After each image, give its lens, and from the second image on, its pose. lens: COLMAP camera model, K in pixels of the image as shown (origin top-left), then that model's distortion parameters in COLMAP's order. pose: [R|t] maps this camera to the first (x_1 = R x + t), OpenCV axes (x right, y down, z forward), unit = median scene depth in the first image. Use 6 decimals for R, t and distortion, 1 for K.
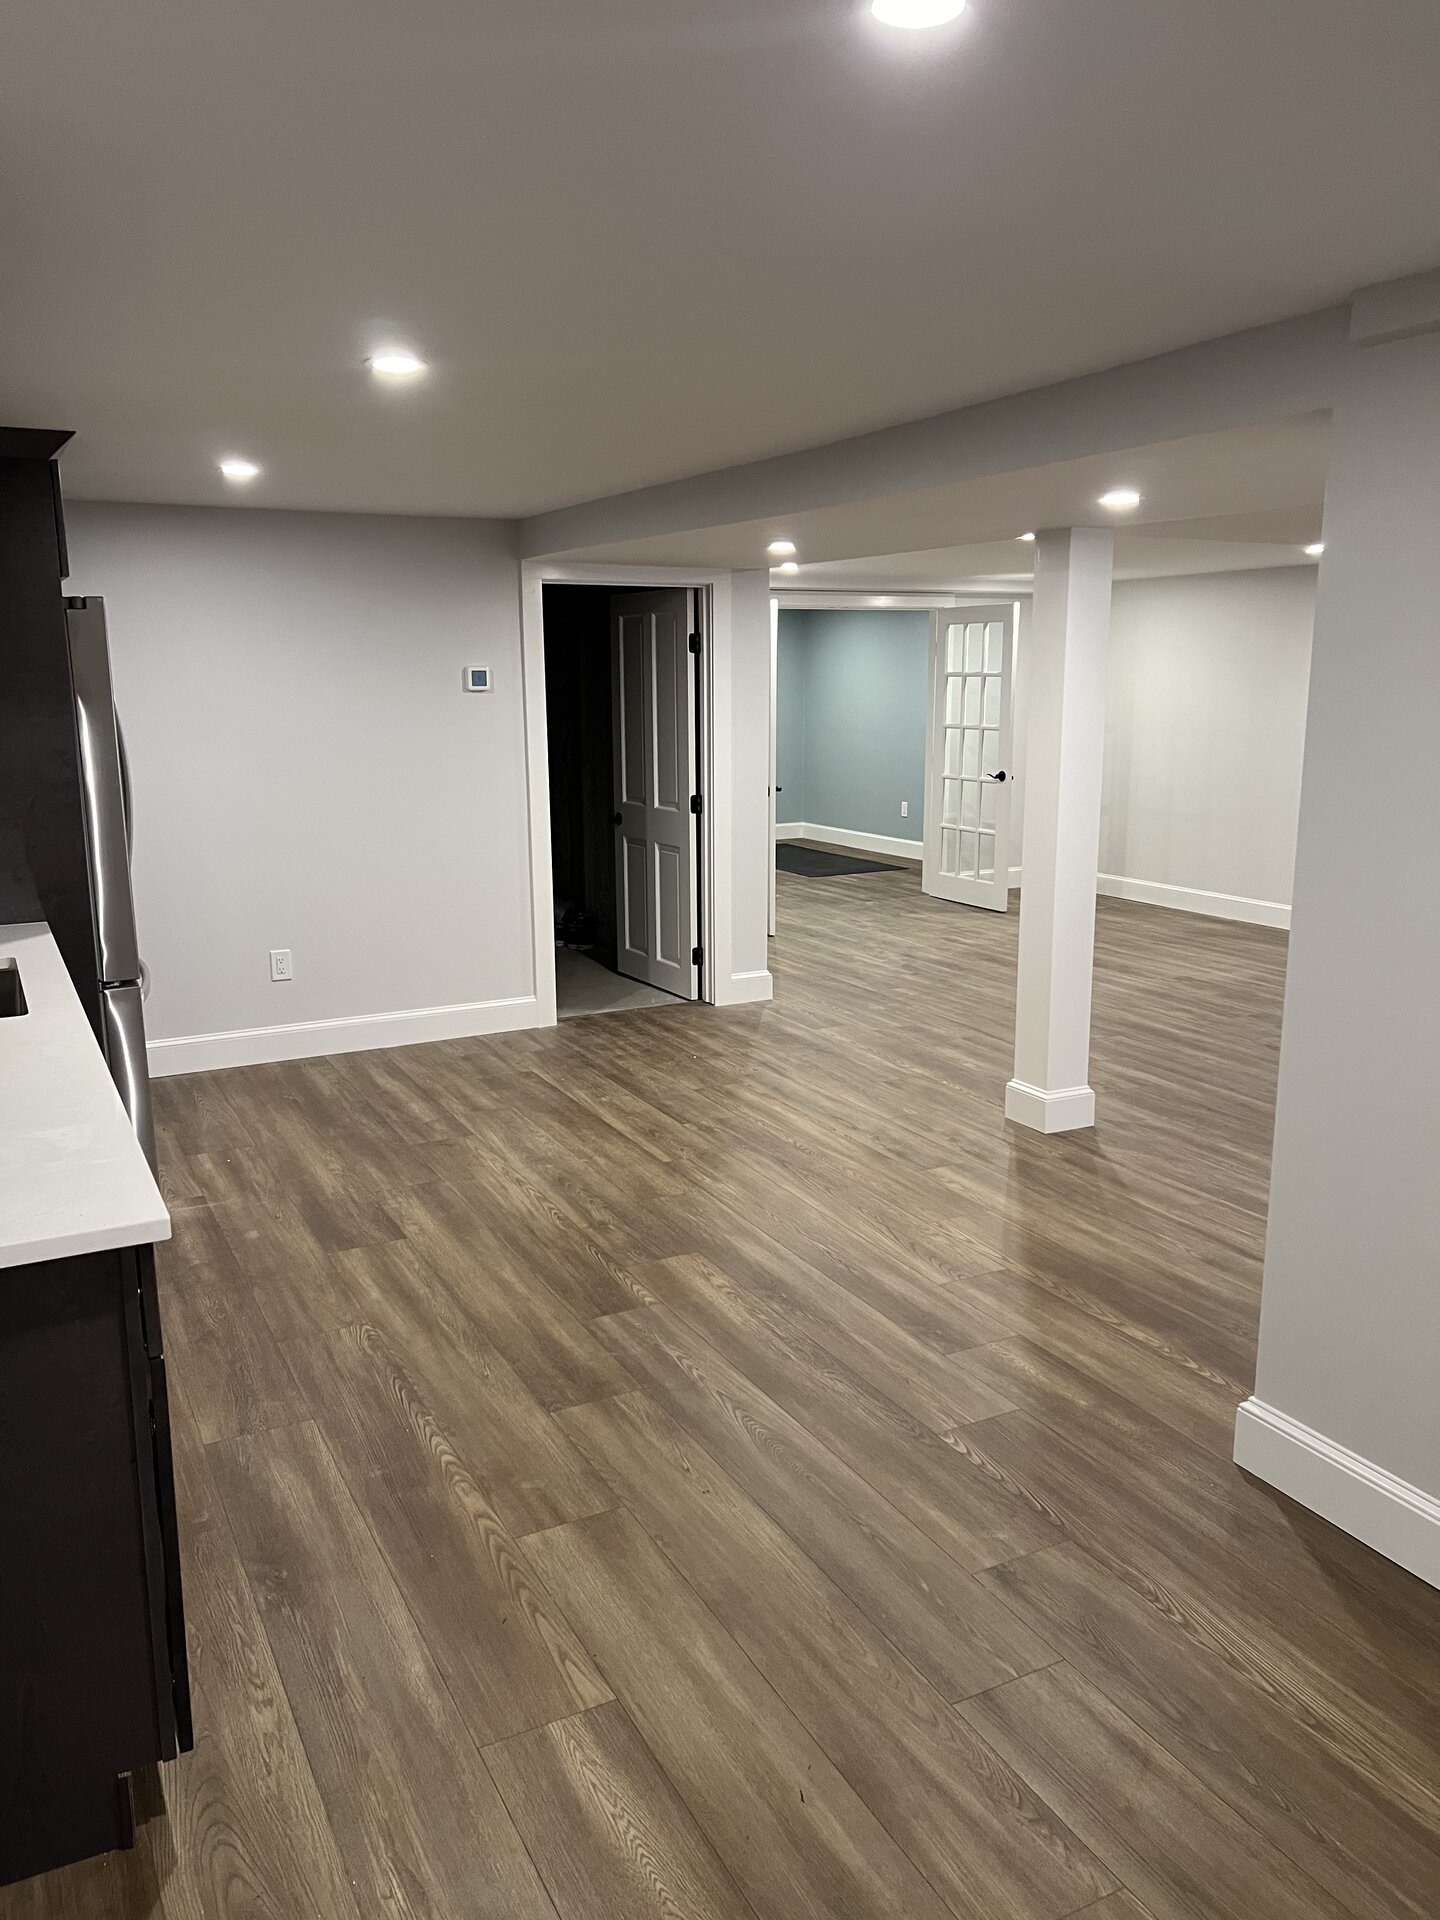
lens RADIAL K [[1437.4, 0, 720.0], [0, 1437.4, 960.0], [0, 0, 1]] dist [0.044461, -0.093691]
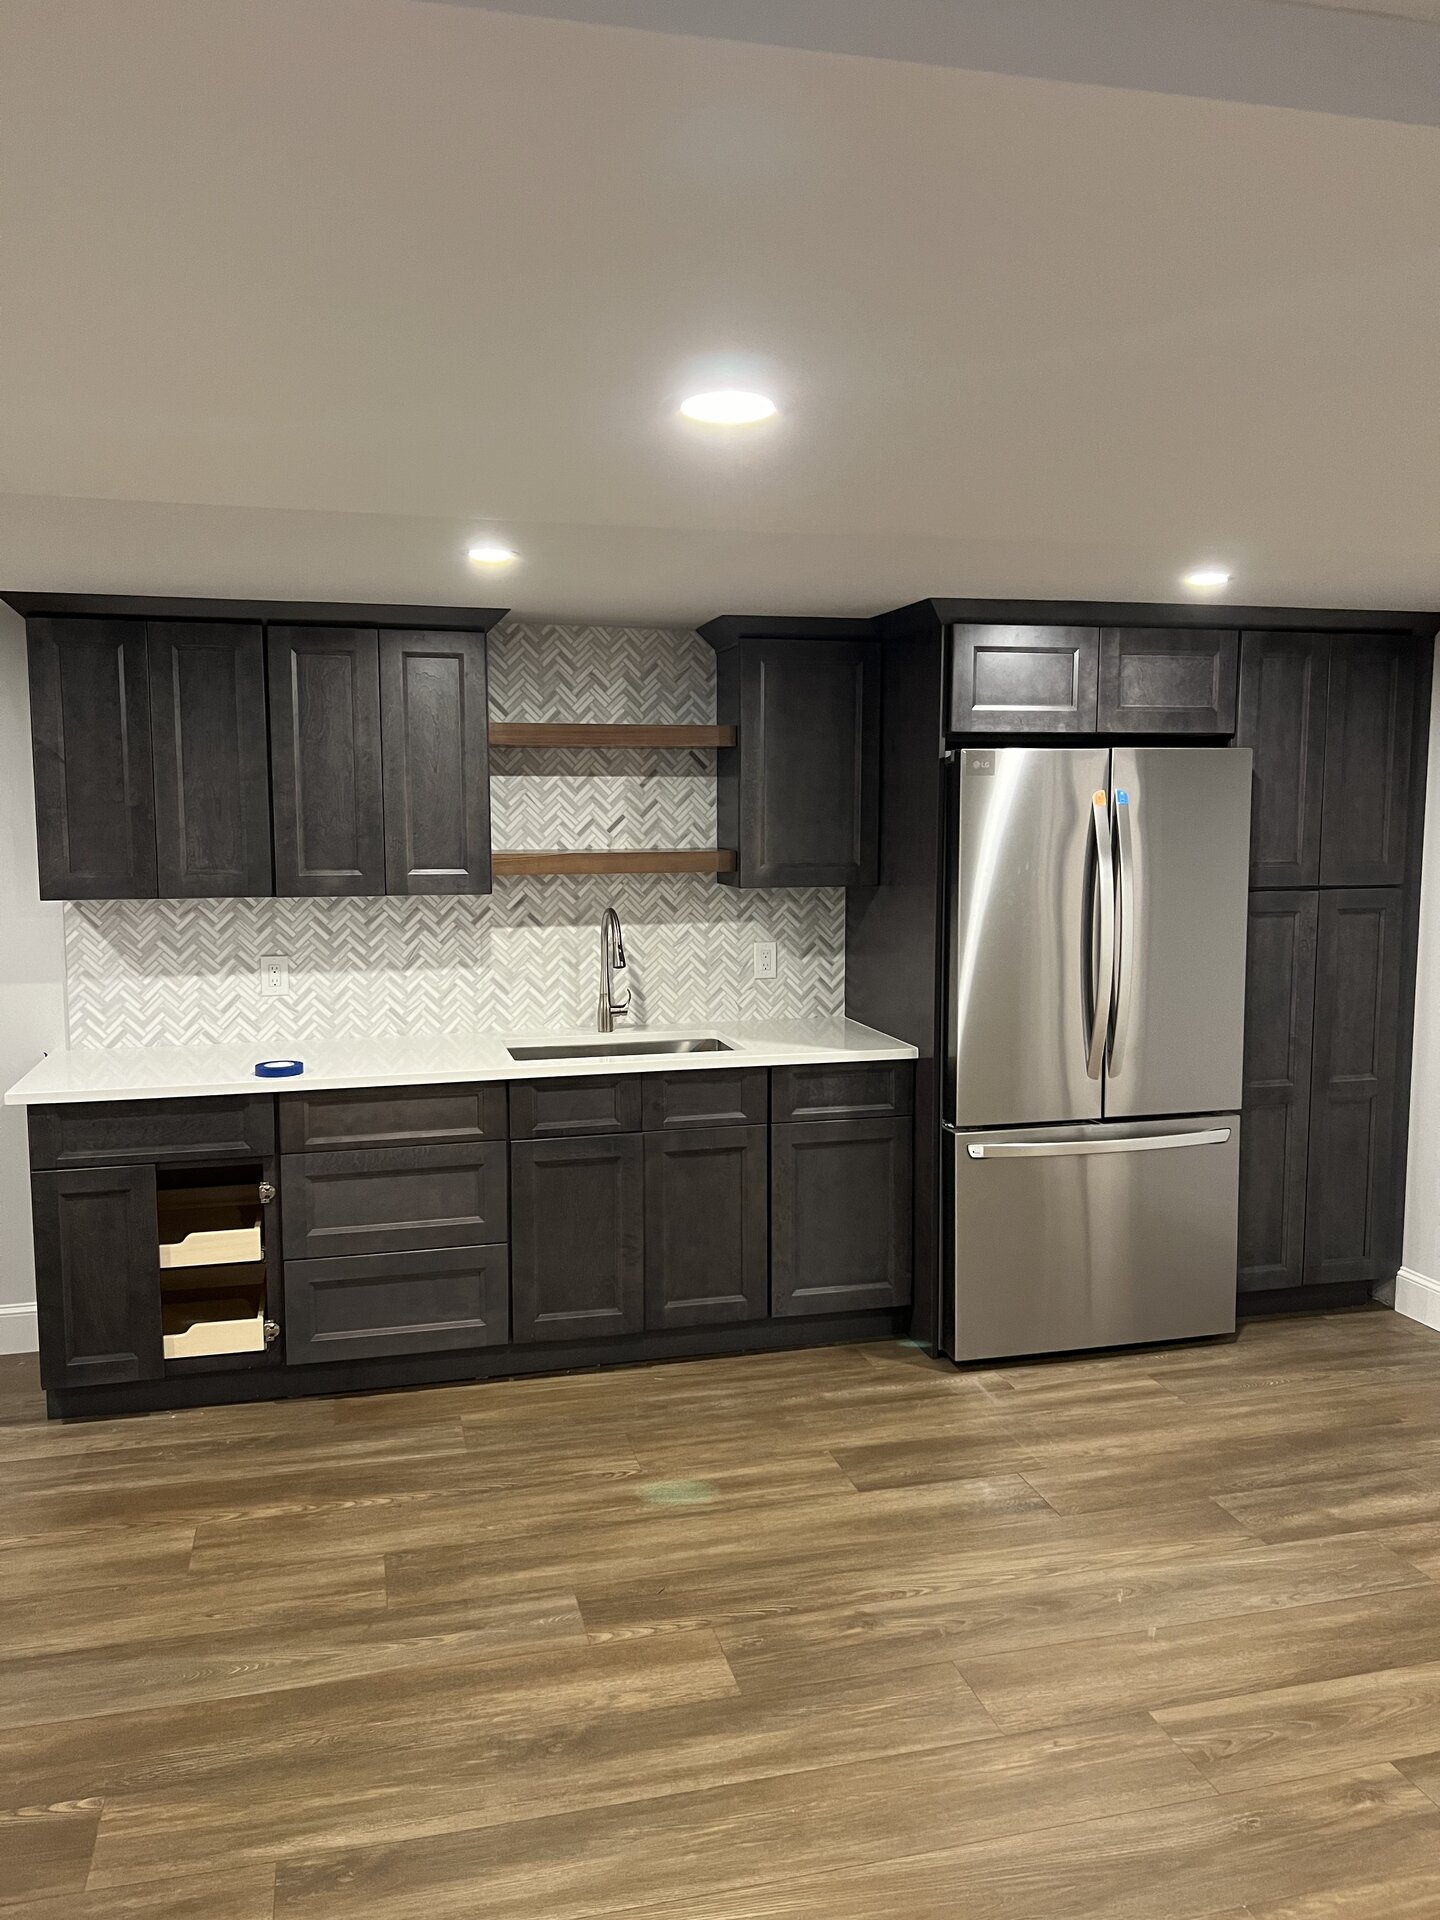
lens RADIAL K [[1455.8, 0, 715.8], [0, 1455.8, 923.2], [0, 0, 1]] dist [0.022399, -0.013143]
pose [[-0.234905, 0.089752, -0.967866, 0.531977], [-0.190215, 0.972232, 0.136323, -0.204381], [0.953225, 0.216126, -0.211310, 0.921591]]
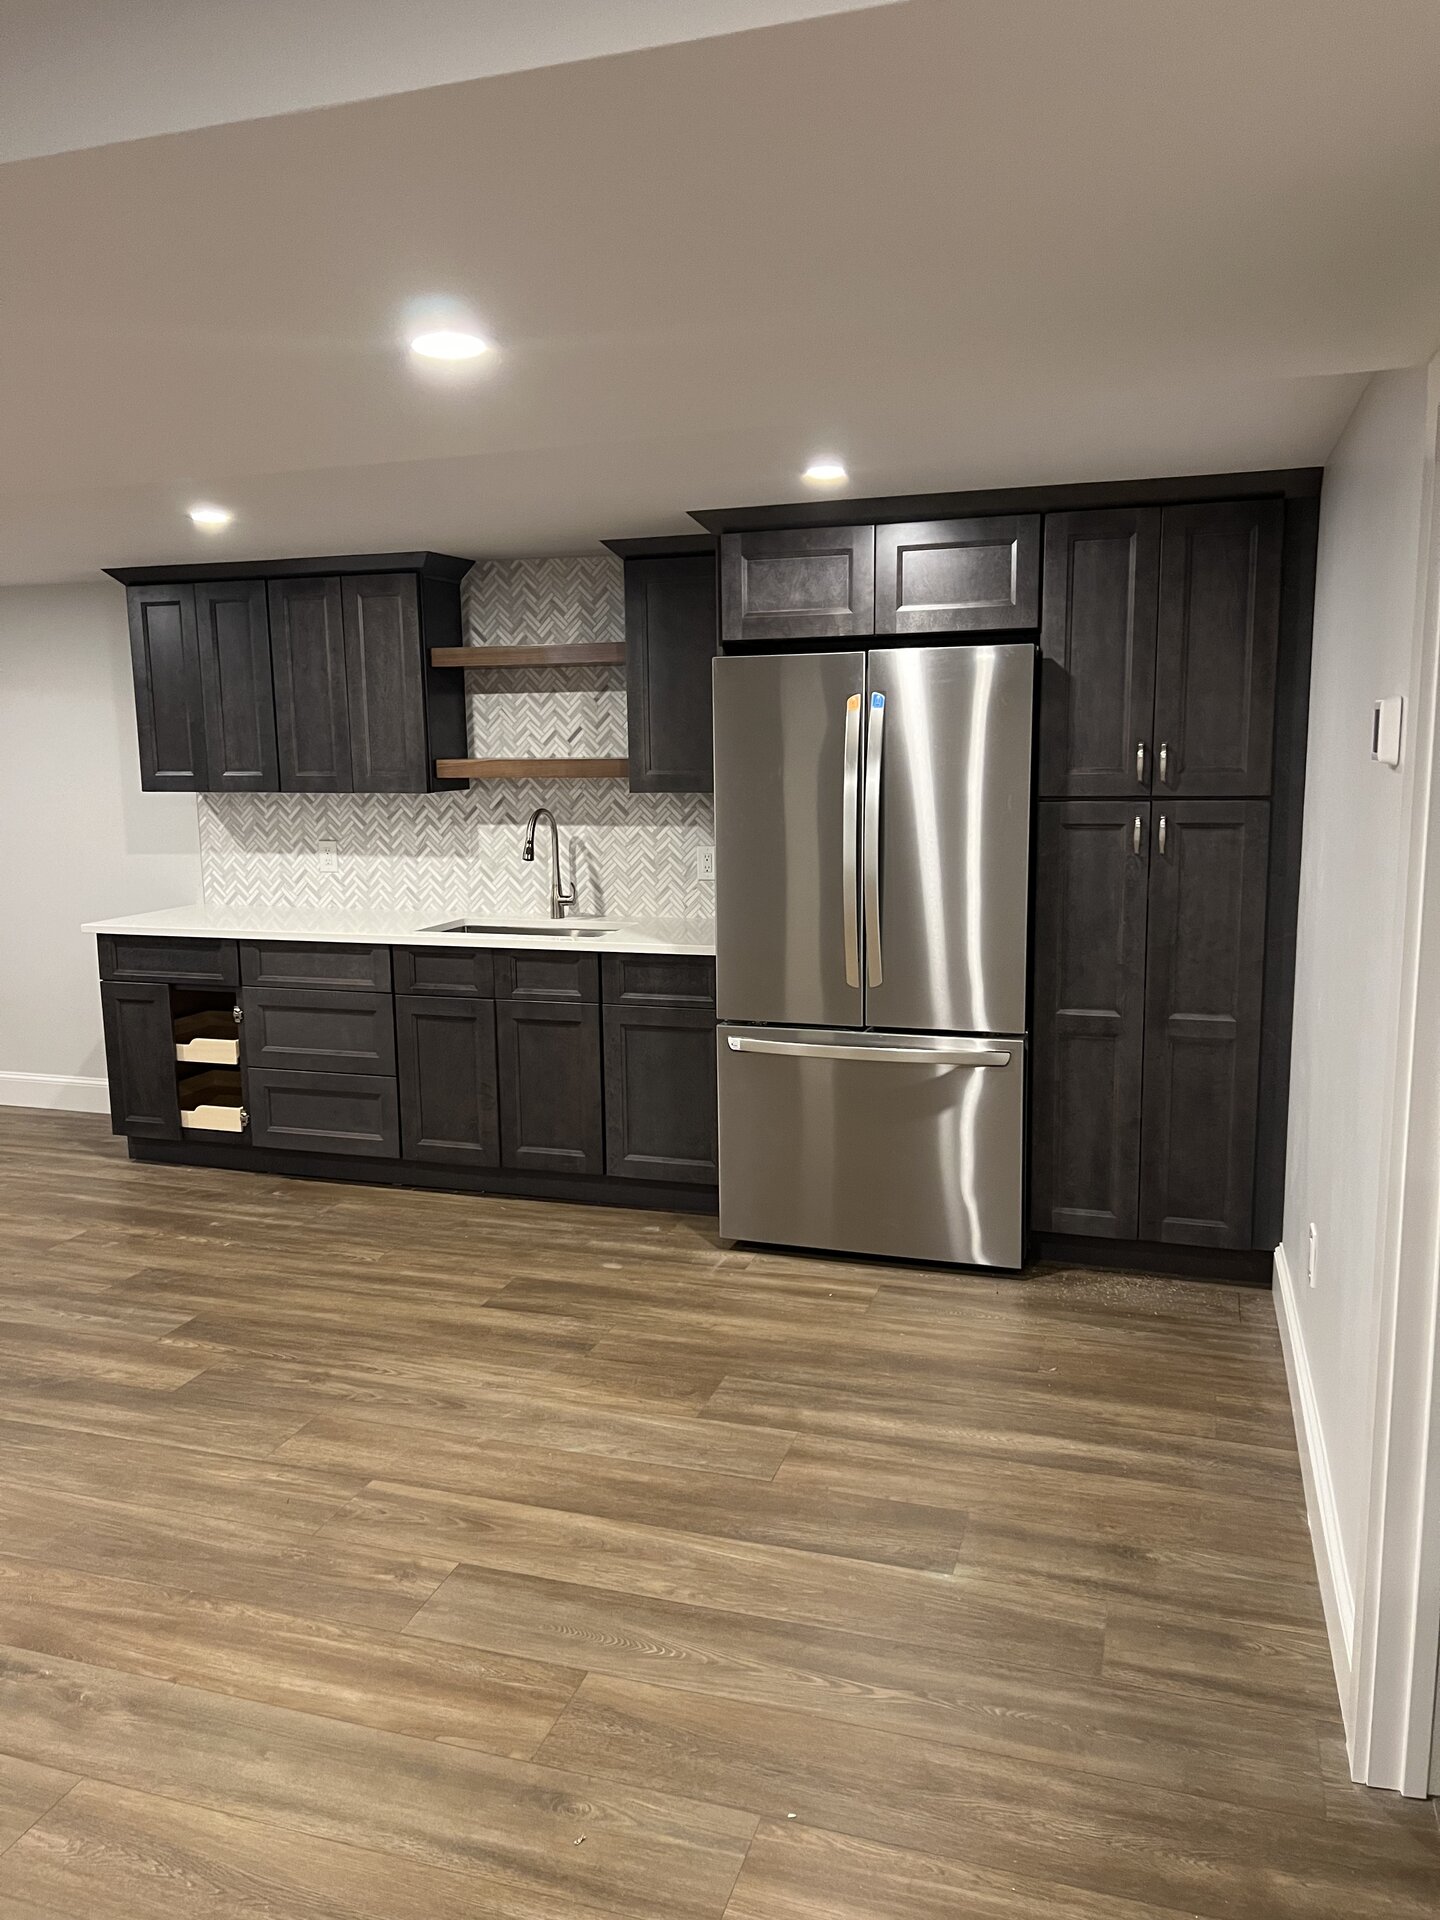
lens RADIAL K [[1437.4, 0, 720.0], [0, 1437.4, 960.0], [0, 0, 1]] dist [0.044461, -0.093691]
pose [[-0.717213, 0.120562, -0.686345, 0.275251], [-0.123462, 0.947355, 0.295426, -0.301722], [0.685829, 0.296621, -0.664571, 1.513339]]
